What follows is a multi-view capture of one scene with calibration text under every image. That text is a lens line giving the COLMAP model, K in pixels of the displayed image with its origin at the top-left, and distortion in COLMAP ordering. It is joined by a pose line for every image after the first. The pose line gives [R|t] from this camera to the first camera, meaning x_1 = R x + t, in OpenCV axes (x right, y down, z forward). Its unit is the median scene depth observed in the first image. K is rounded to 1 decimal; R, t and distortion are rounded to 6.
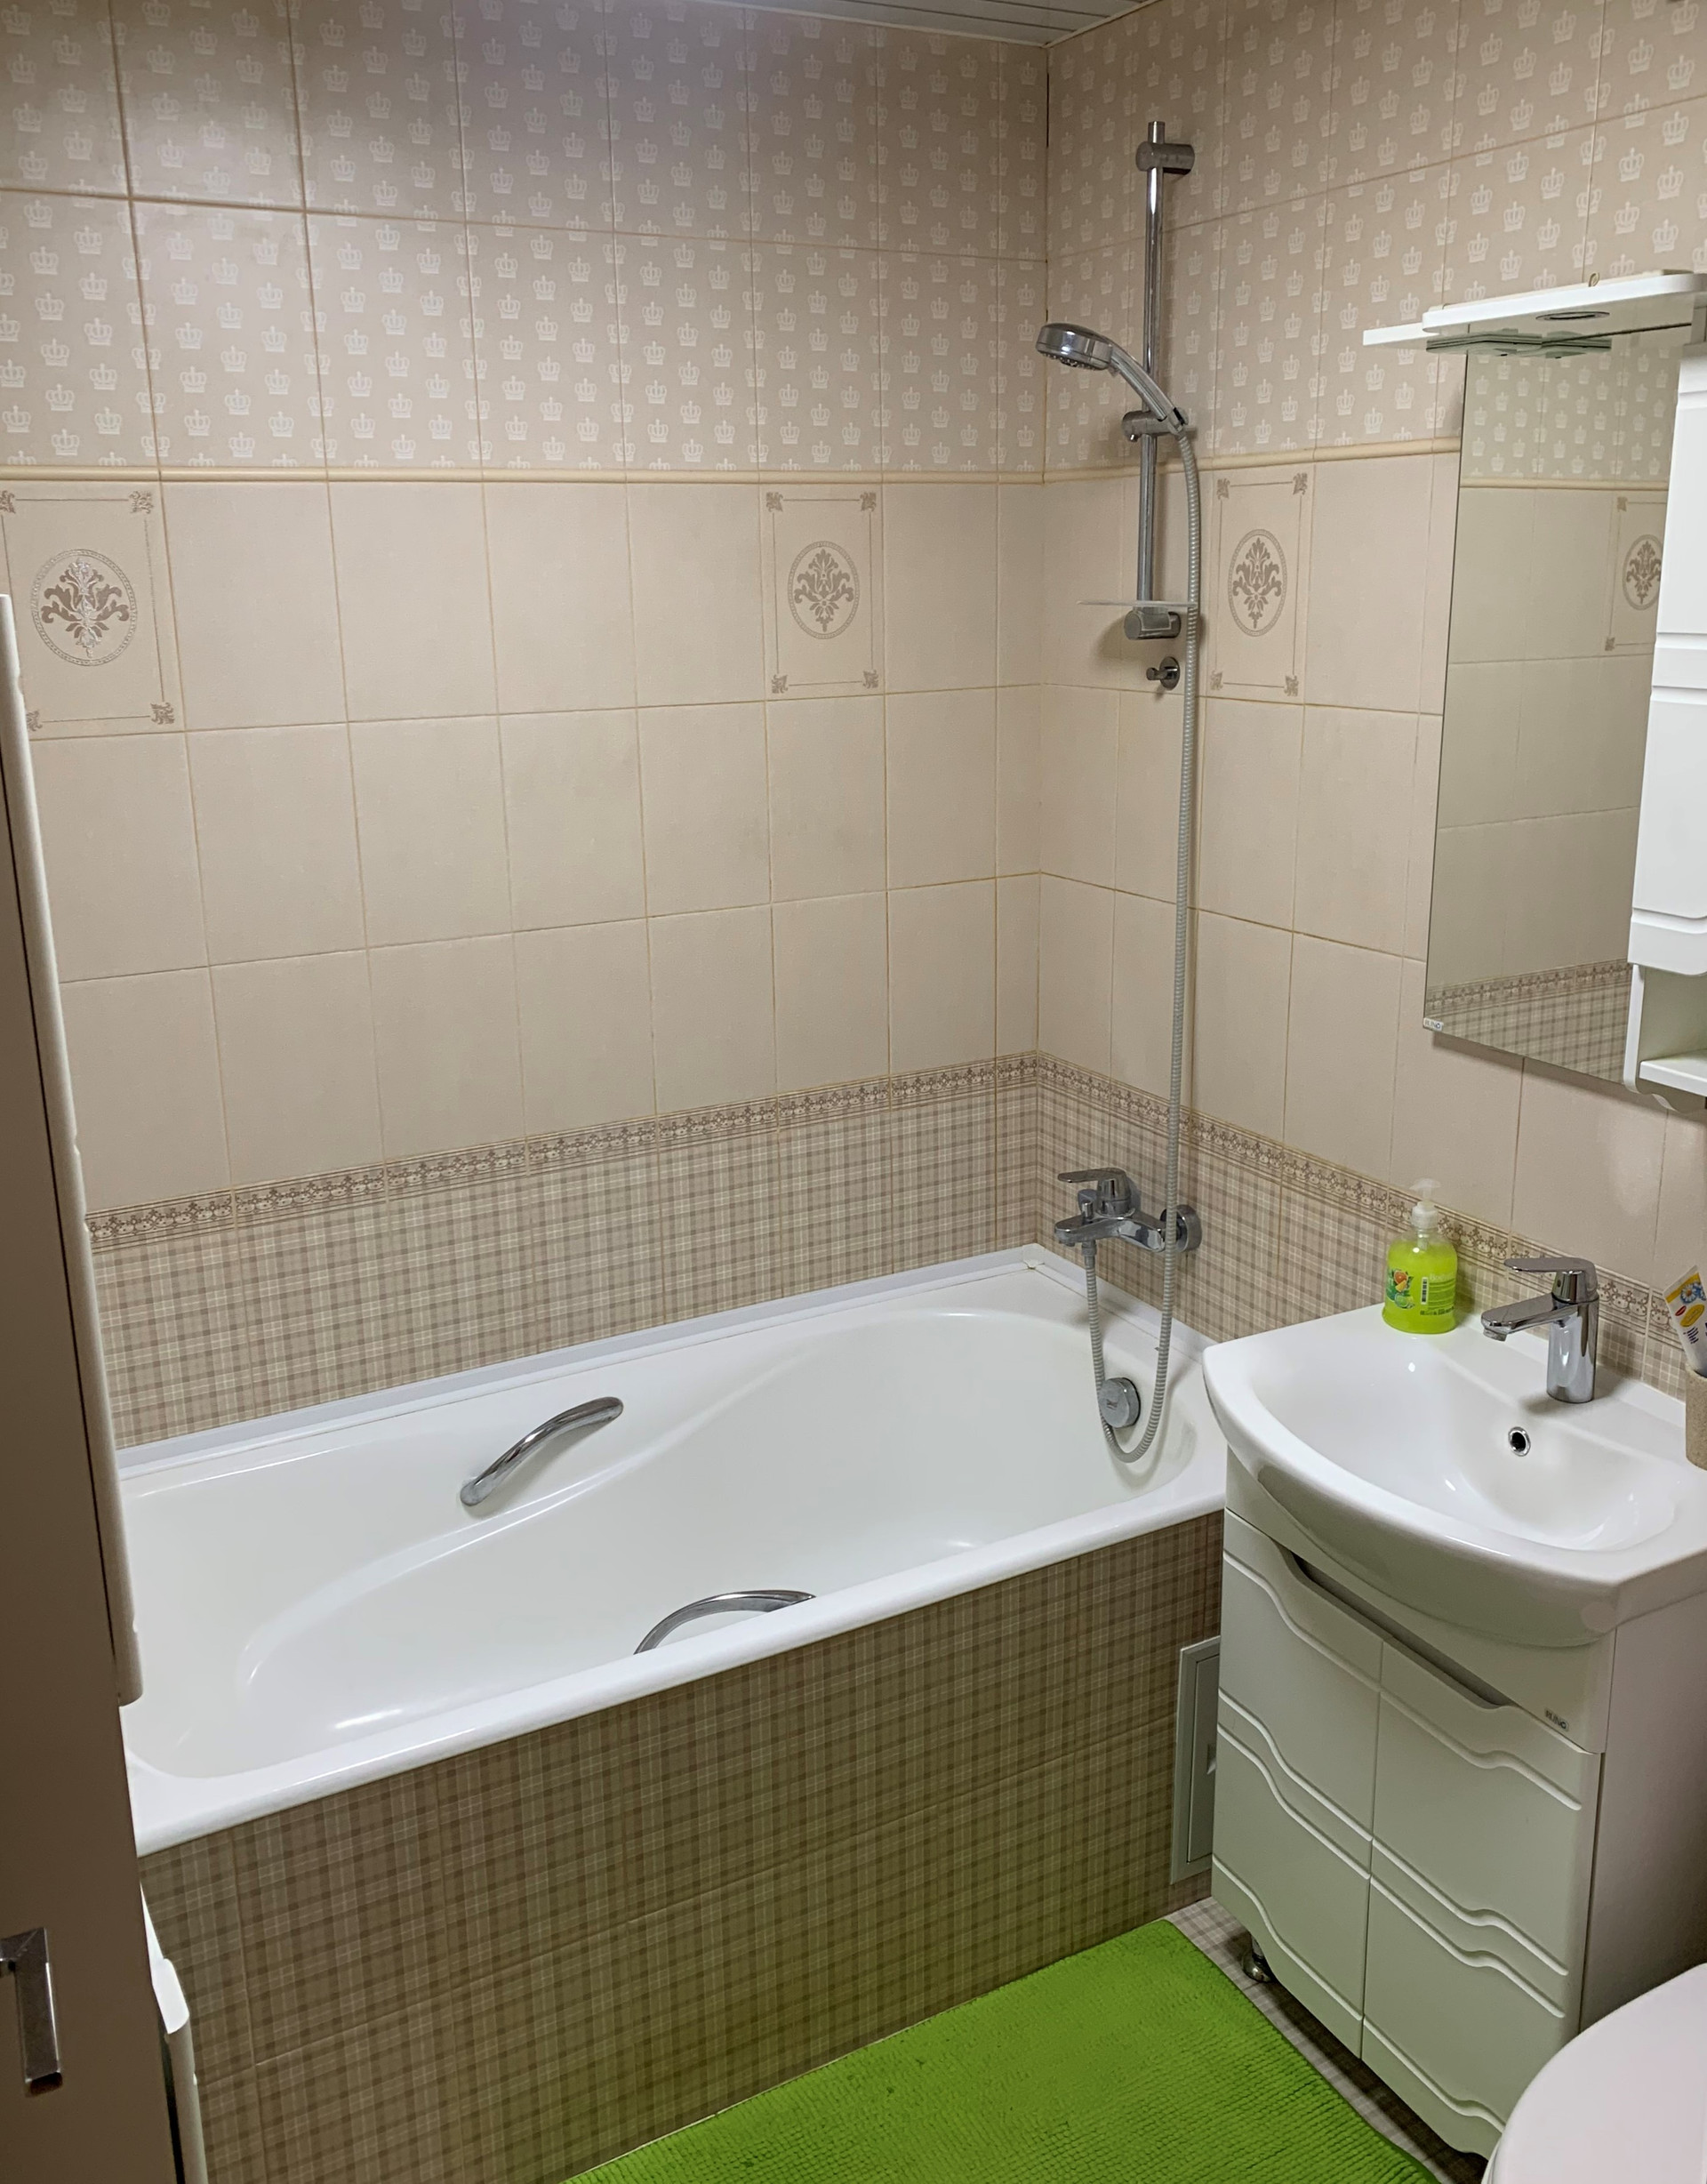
lens RADIAL K [[1931.8, 0, 913.4], [0, 1931.8, 1045.7], [0, 0, 1]] dist [0.201905, -0.645925]
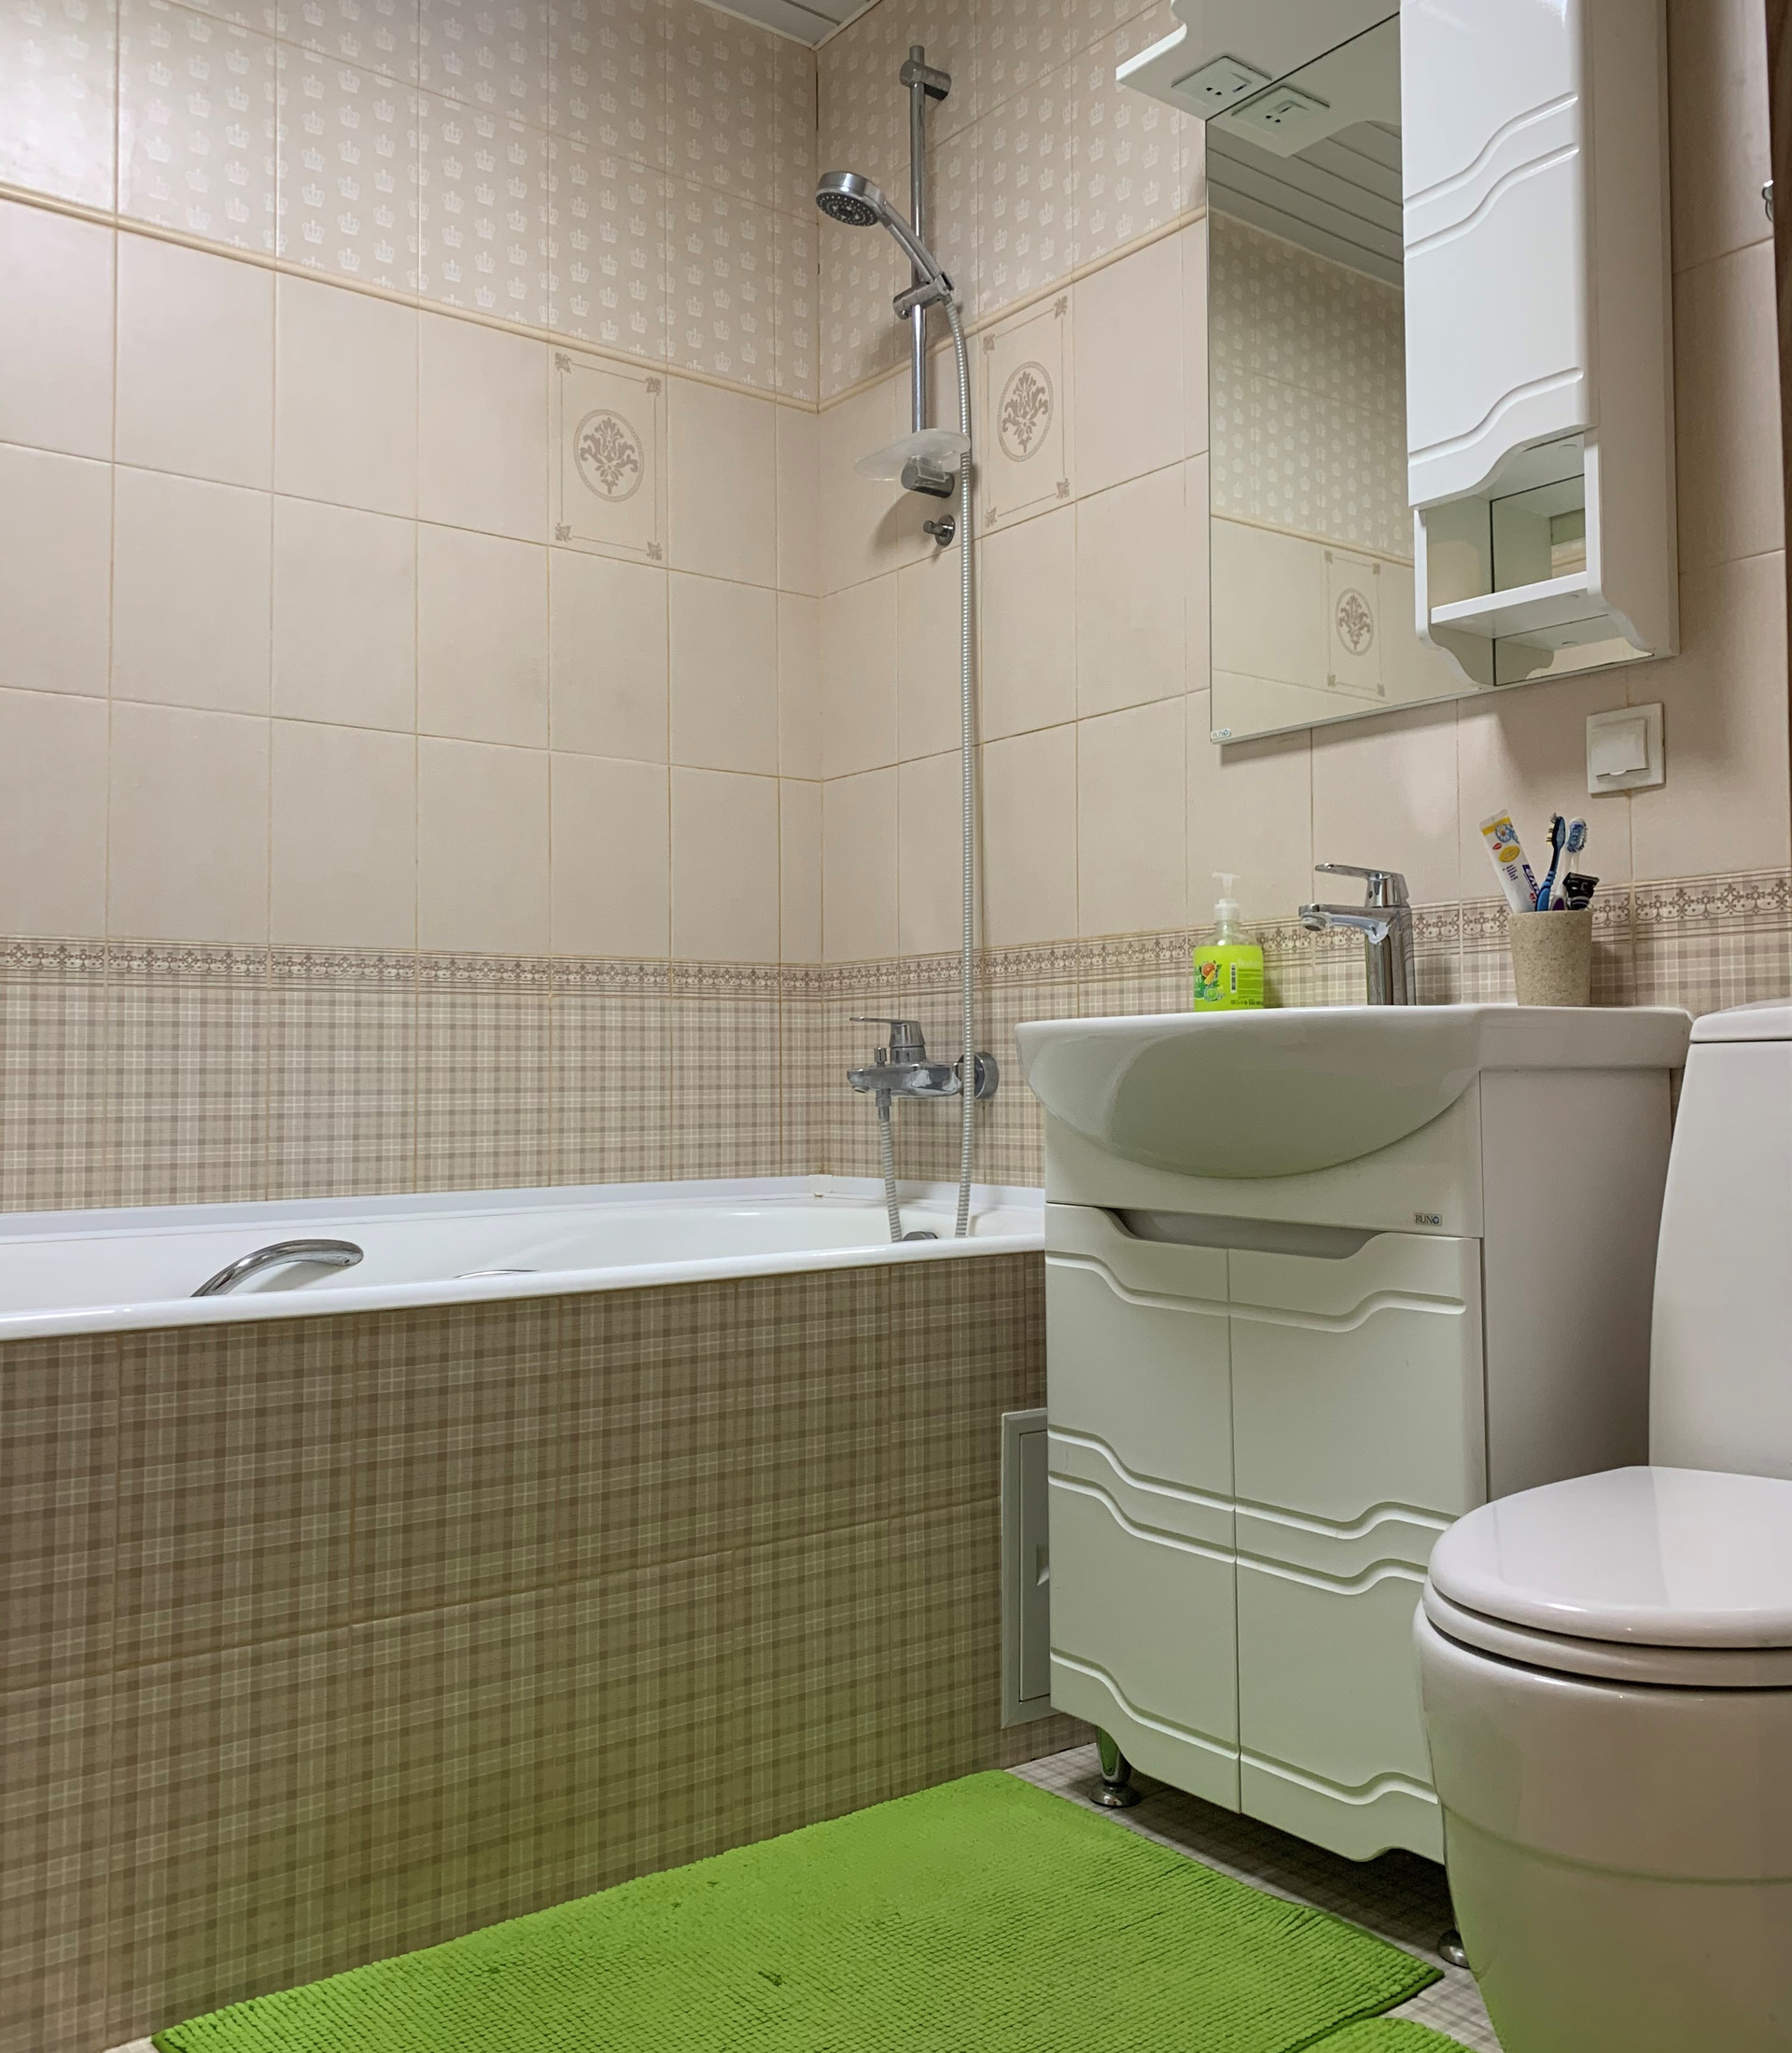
lens RADIAL K [[1861.5, 0, 950.9], [0, 1861.5, 942.6], [0, 0, 1]] dist [0.182063, -0.446746]
pose [[0.988371, 0.007441, 0.151881, -0.017464], [0.038427, 0.954161, -0.296816, 0.320972], [-0.147128, 0.299200, 0.942779, 0.113235]]
